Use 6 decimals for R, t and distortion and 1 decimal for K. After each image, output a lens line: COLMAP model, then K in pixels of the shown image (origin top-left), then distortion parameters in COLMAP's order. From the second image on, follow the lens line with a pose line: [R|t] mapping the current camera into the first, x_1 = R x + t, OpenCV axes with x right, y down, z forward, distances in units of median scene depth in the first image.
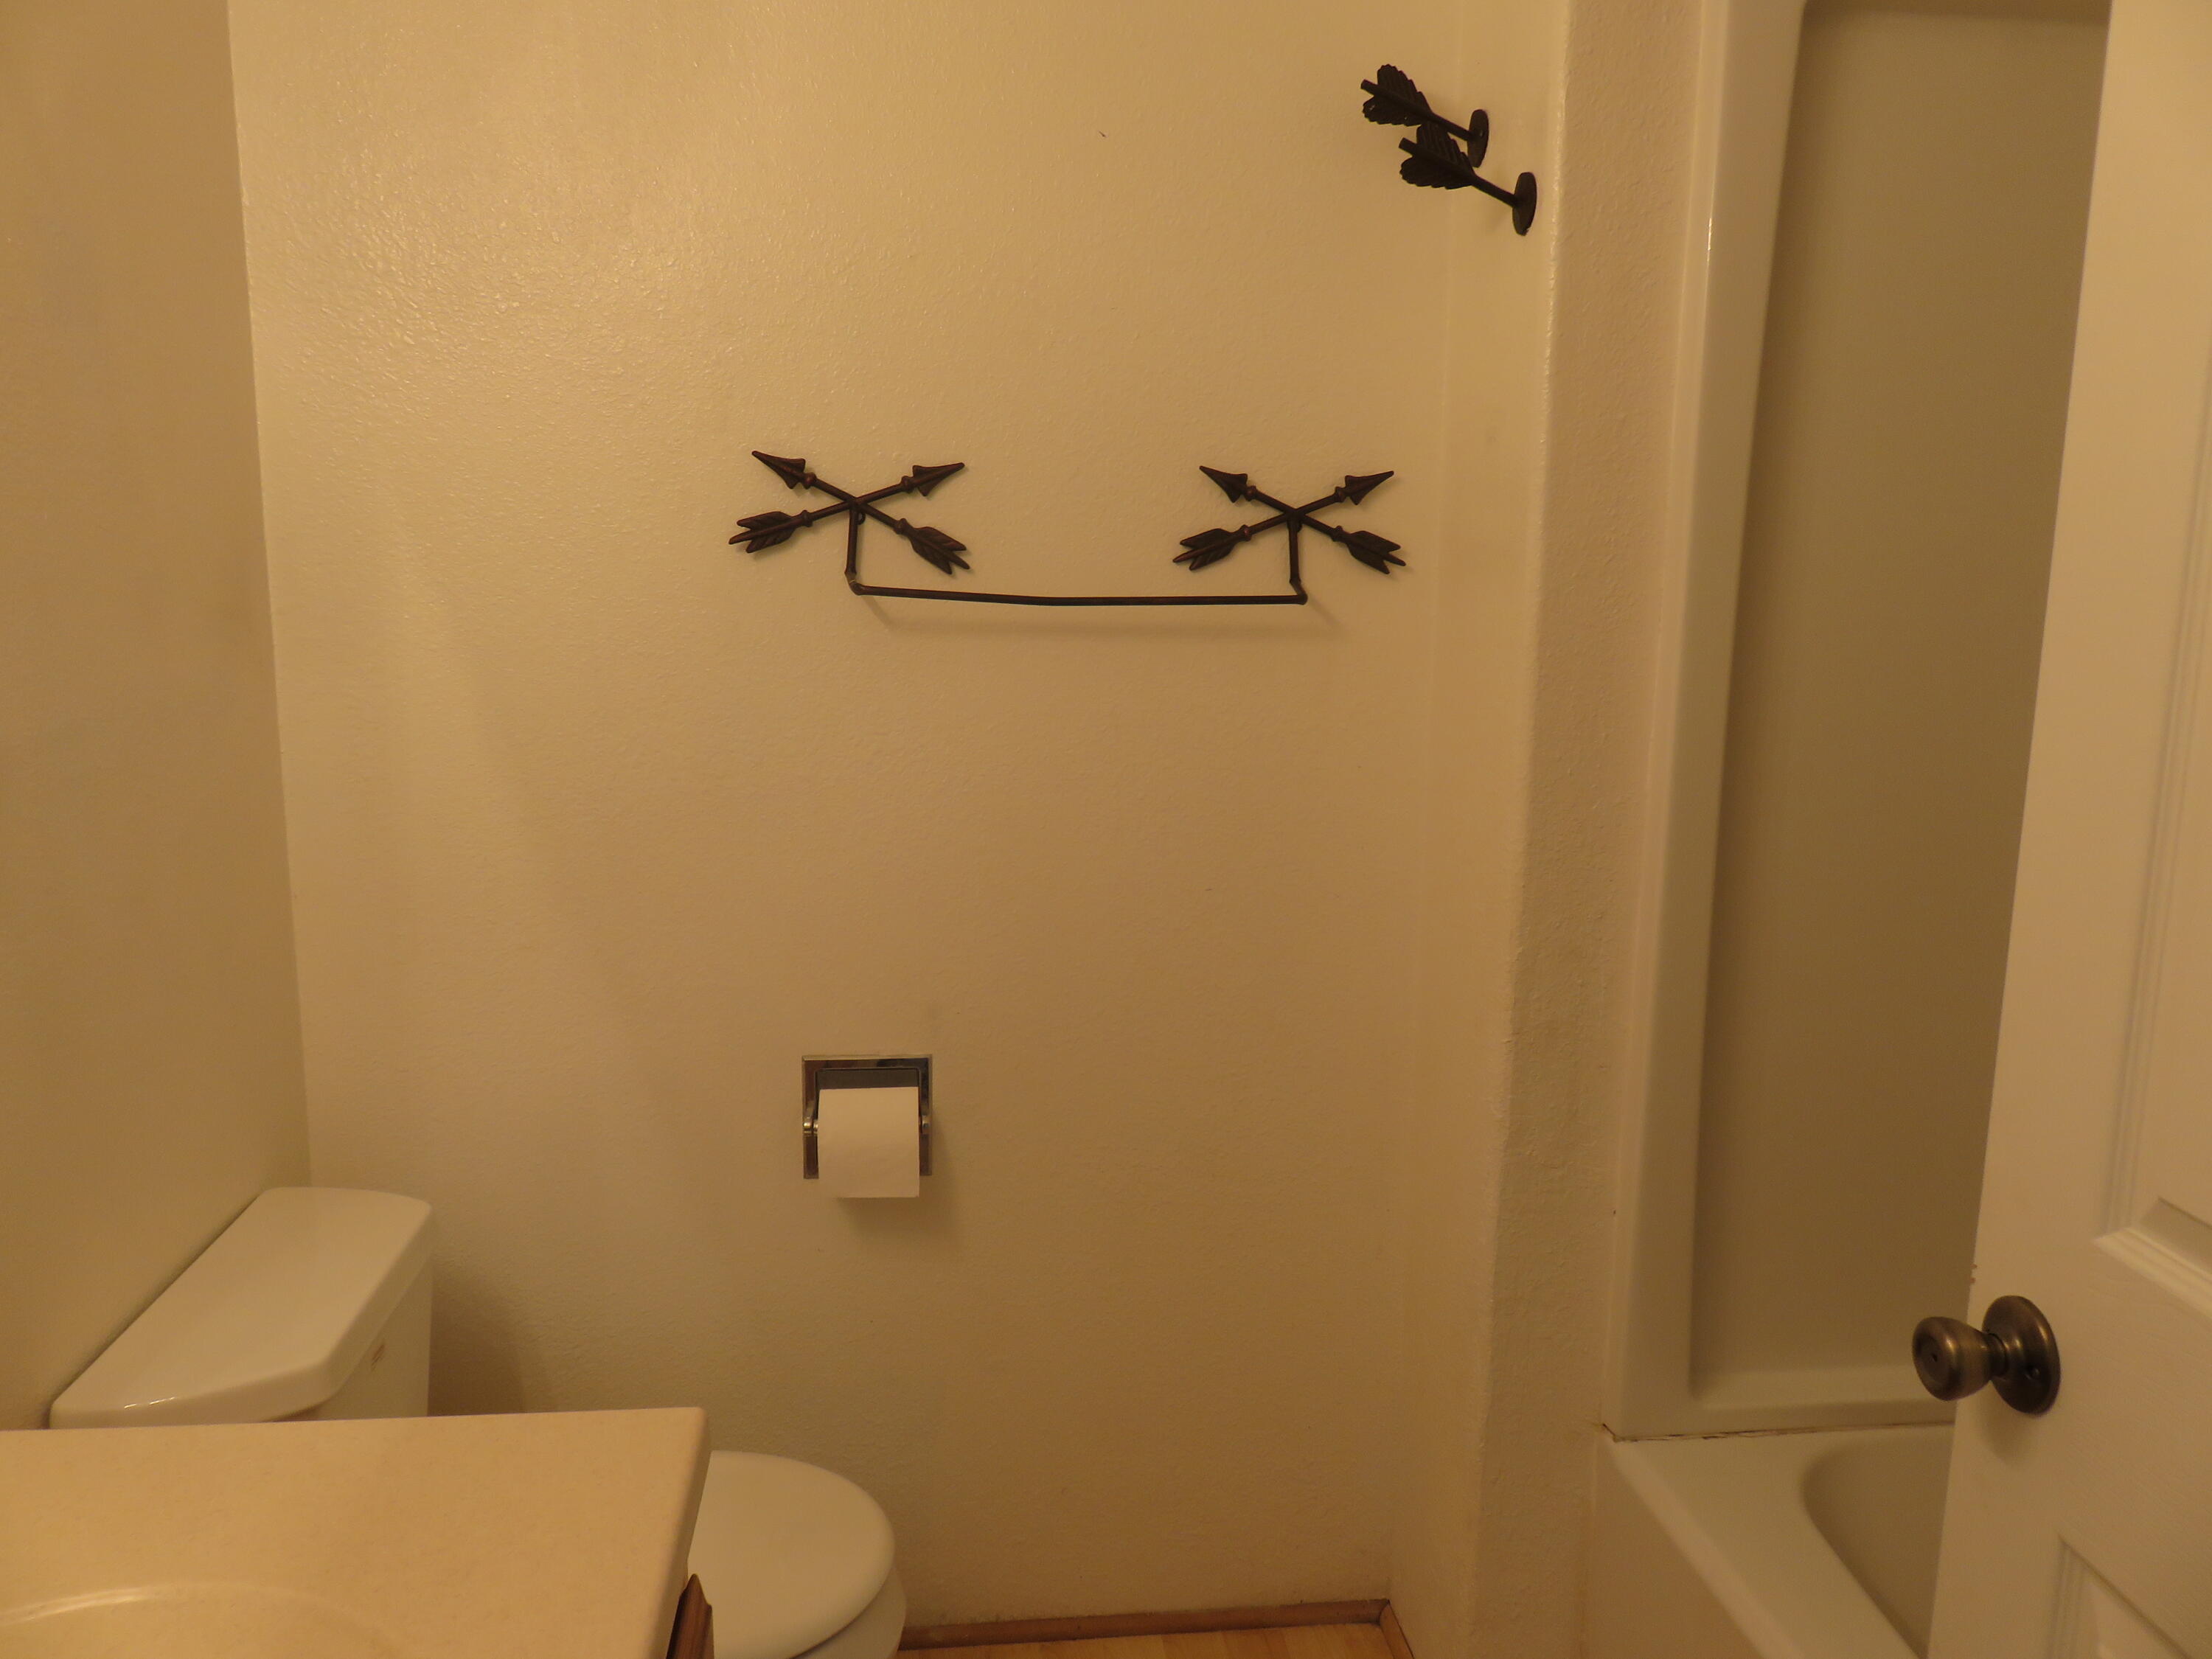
lens RADIAL K [[1595.6, 0, 1105.2], [0, 1595.6, 872.3], [0, 0, 1]] dist [0.087500, 0.000911]
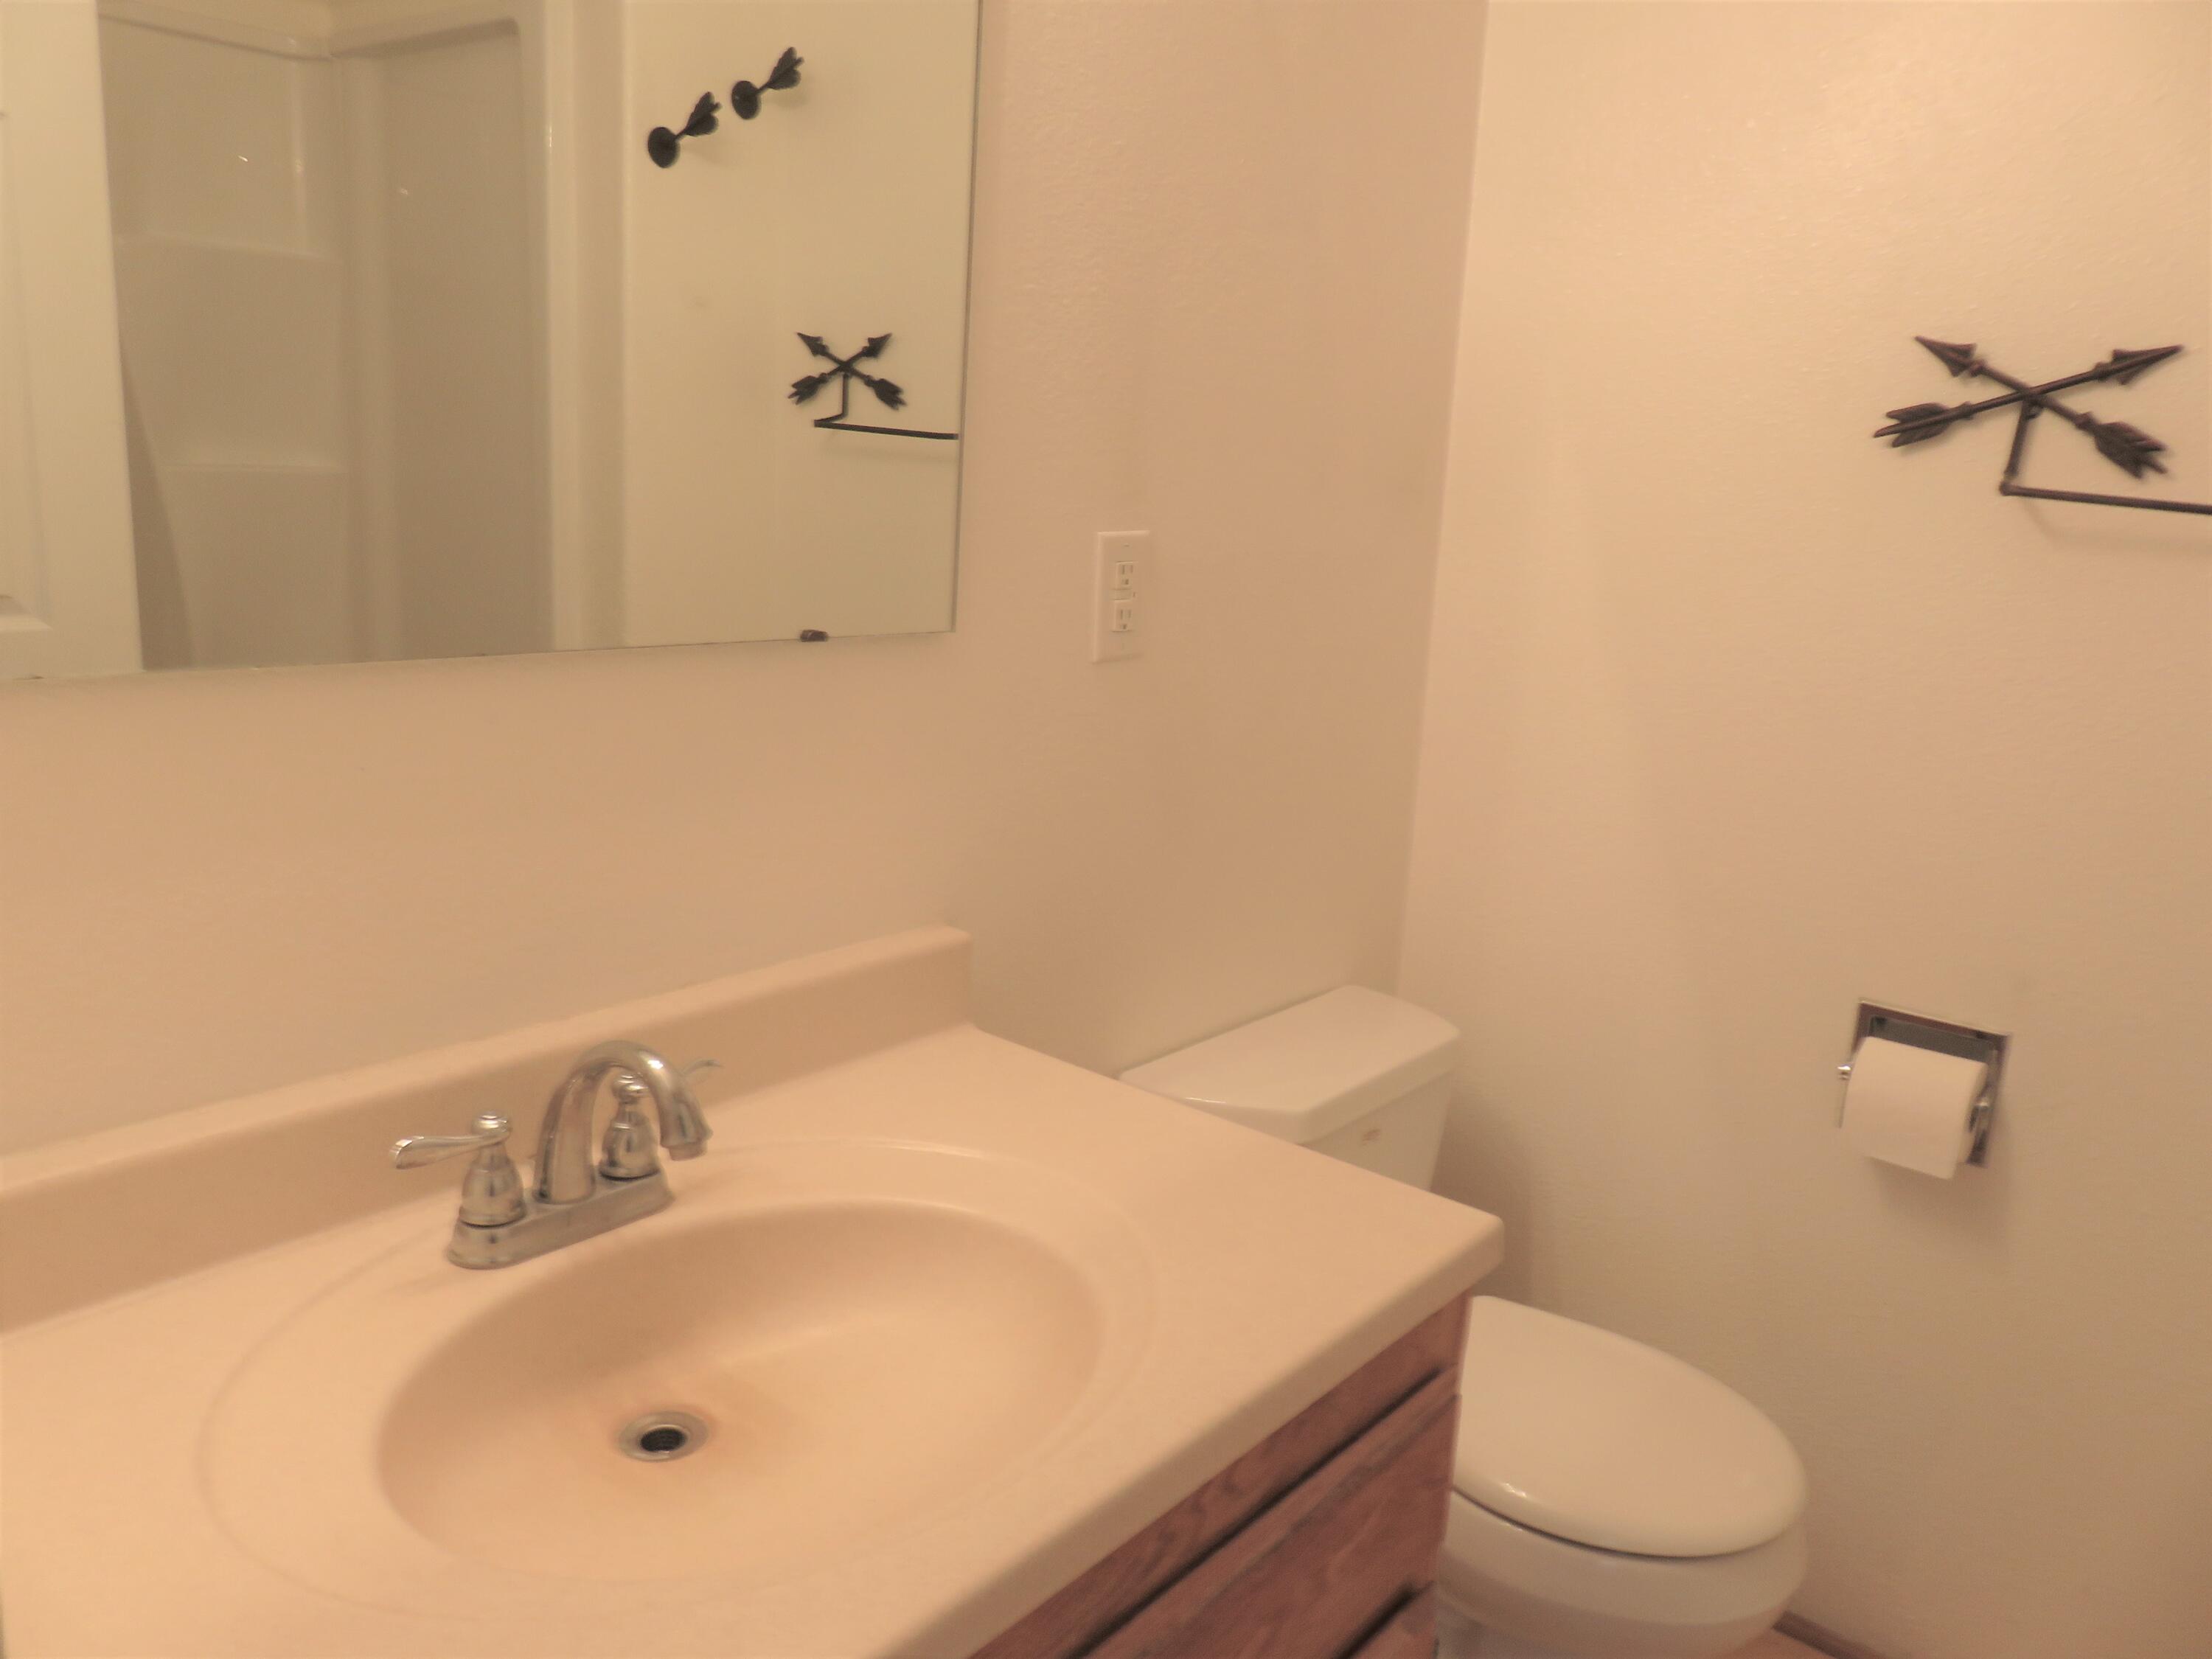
lens RADIAL K [[1641.6, 0, 1103.3], [0, 1641.6, 836.8], [0, 0, 1]] dist [-0.007115, -0.001542]
pose [[0.697595, 0.191347, -0.690469, 0.155023], [-0.166519, 0.980590, 0.103509, -0.000558], [0.696873, 0.042769, 0.715918, 0.016848]]
